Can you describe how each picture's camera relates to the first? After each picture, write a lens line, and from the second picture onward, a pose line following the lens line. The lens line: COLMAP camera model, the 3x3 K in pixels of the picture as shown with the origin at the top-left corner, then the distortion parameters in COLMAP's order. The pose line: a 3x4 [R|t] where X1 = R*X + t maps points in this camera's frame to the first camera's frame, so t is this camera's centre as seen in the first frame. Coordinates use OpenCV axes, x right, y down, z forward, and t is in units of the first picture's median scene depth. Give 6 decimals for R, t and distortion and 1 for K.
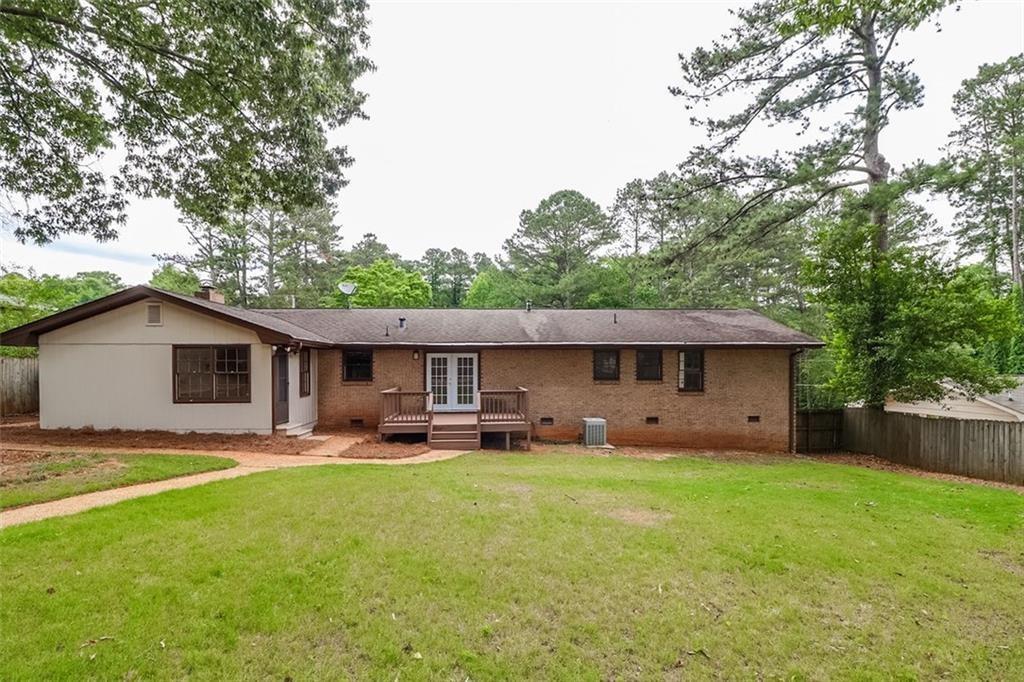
lens RADIAL K [[477.7, 0, 515.4], [0, 477.7, 339.0], [0, 0, 1]] dist [0.000525, -0.000399]
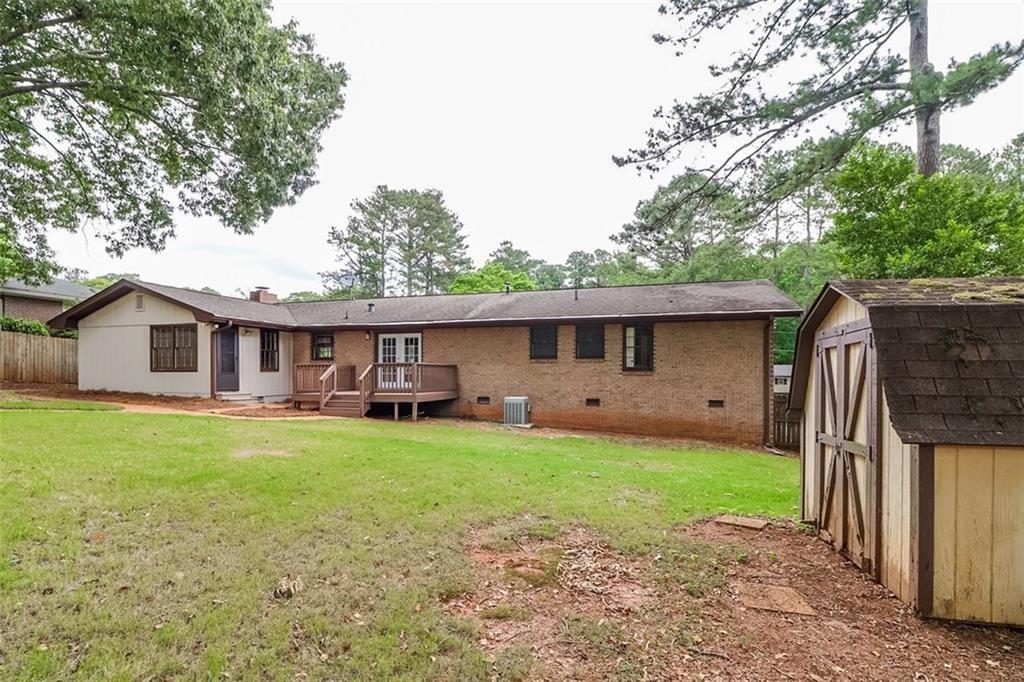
lens RADIAL K [[485.9, 0, 512.0], [0, 485.9, 341.0], [0, 0, 1]] dist [0.000464, 0.000174]
pose [[0.946517, -0.017901, -0.322156, 0.443070], [0.015878, 0.999834, -0.008907, 0.059319], [0.322262, 0.003316, 0.946645, 0.070310]]
